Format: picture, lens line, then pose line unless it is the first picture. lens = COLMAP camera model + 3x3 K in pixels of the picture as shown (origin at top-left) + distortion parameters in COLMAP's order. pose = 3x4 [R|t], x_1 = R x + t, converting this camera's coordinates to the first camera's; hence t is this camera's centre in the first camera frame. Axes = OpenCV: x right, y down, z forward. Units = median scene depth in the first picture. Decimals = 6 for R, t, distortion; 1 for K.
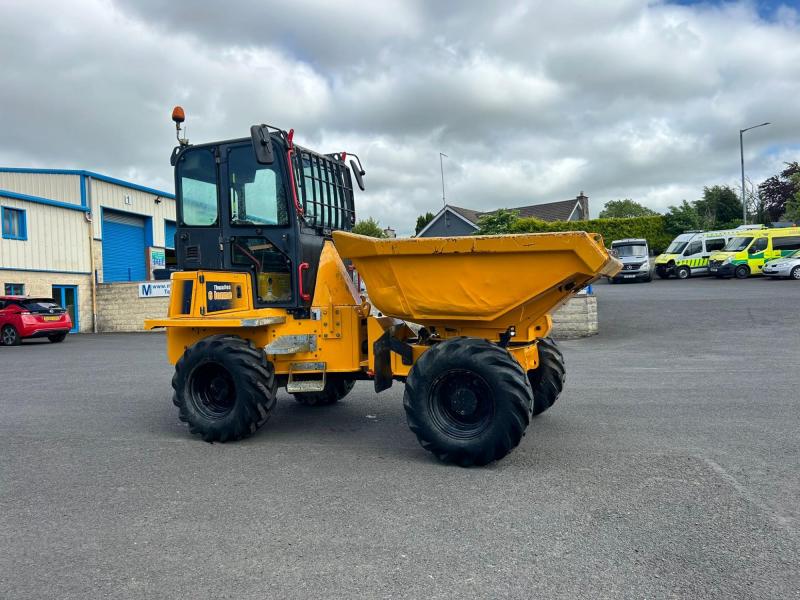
lens RADIAL K [[604.1, 0, 401.0], [0, 604.1, 309.1], [0, 0, 1]] dist [0.041871, -0.056819]
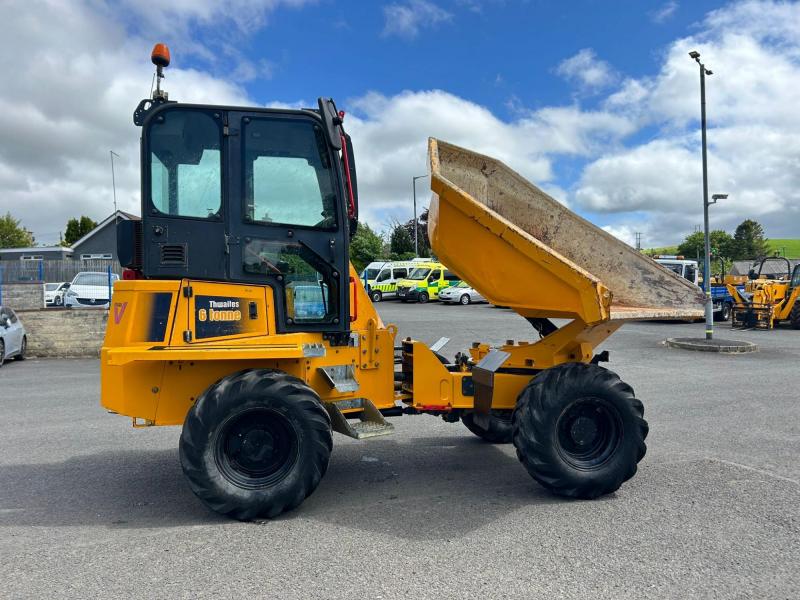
lens RADIAL K [[604.1, 0, 401.0], [0, 604.1, 309.1], [0, 0, 1]] dist [0.041871, -0.056819]
pose [[0.831379, 0.018632, 0.555393, -0.529848], [-0.000752, 0.999475, -0.032404, -0.006638], [-0.555705, 0.026522, 0.830956, 0.280346]]
